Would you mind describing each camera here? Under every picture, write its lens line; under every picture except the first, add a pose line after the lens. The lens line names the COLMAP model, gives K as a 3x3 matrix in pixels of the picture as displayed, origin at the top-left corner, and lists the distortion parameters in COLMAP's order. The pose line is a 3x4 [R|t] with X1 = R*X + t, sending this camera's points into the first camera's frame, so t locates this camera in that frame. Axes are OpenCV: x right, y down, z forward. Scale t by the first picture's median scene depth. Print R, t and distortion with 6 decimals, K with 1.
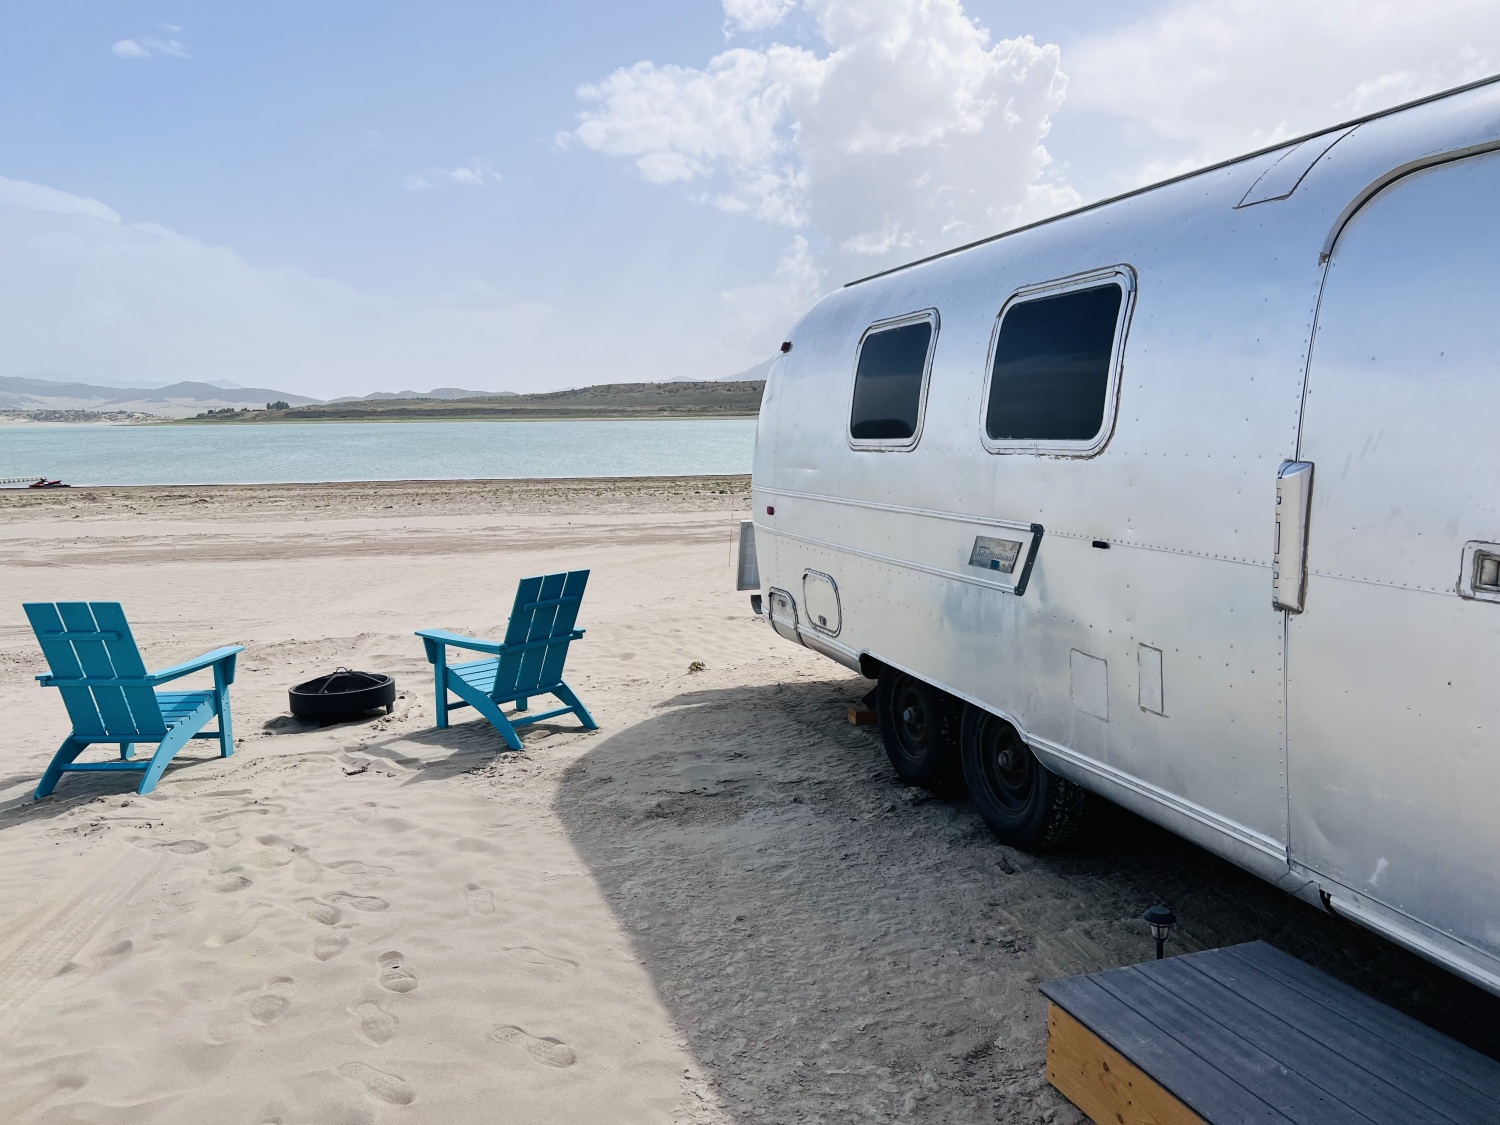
lens RADIAL K [[1147.9, 0, 754.6], [0, 1147.9, 569.5], [0, 0, 1]] dist [0.026315, -0.021347]
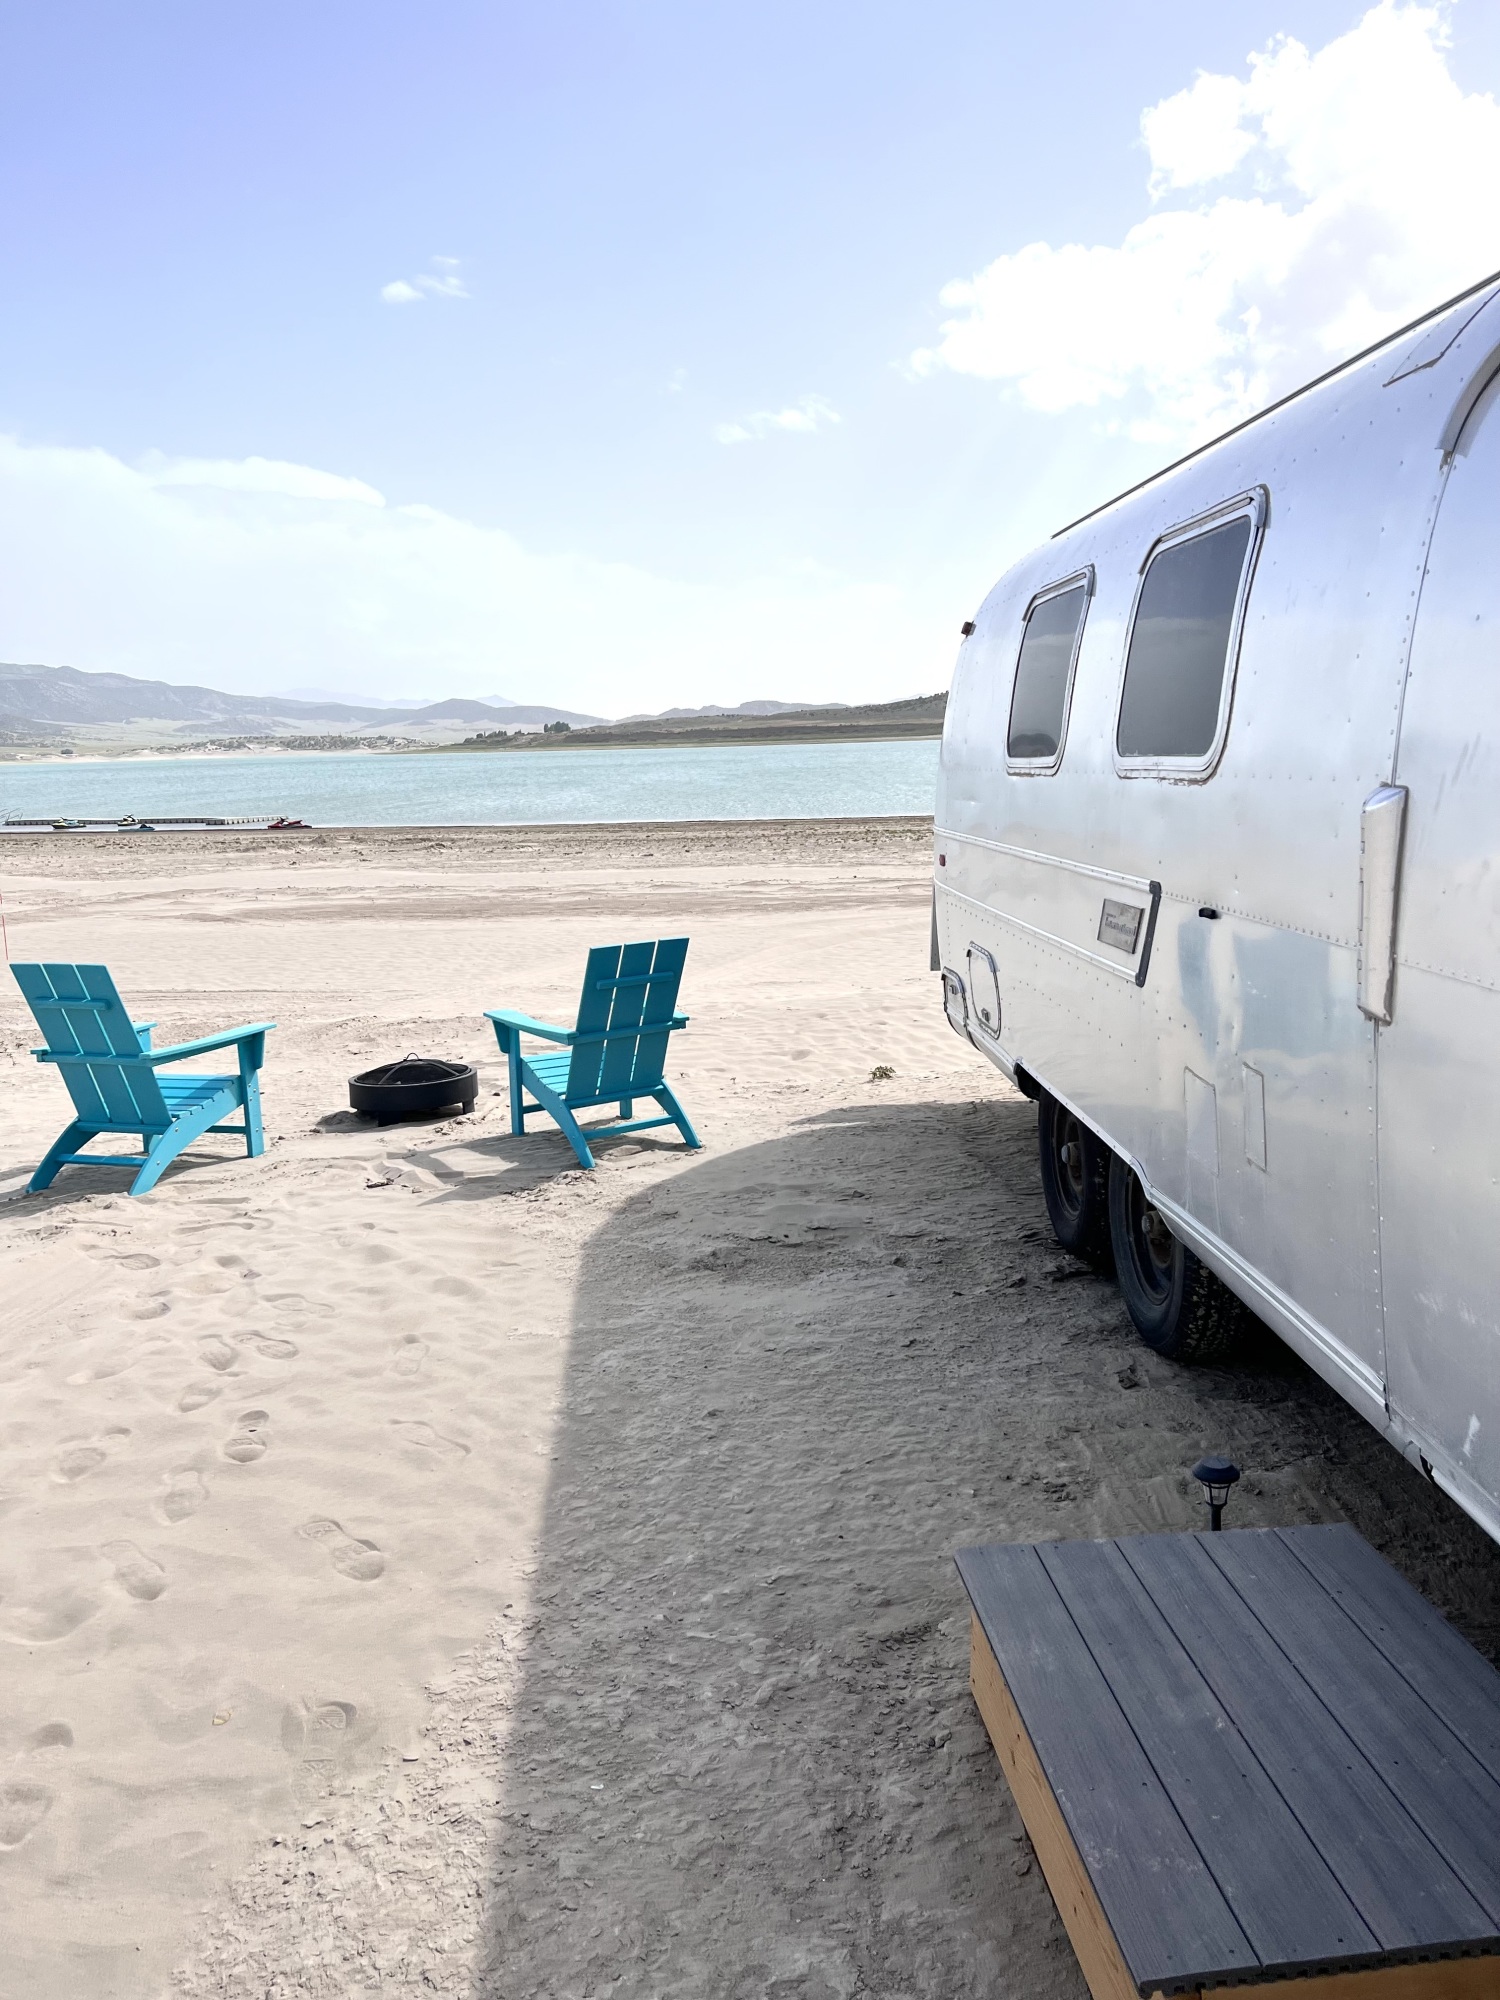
lens RADIAL K [[1530.5, 0, 757.8], [0, 1530.5, 988.8], [0, 0, 1]] dist [0.026315, -0.021347]
pose [[0.965460, 0.028171, -0.259023, 0.204419], [-0.019755, 0.999191, 0.035036, -0.002712], [0.259801, -0.028709, 0.965235, 0.052311]]
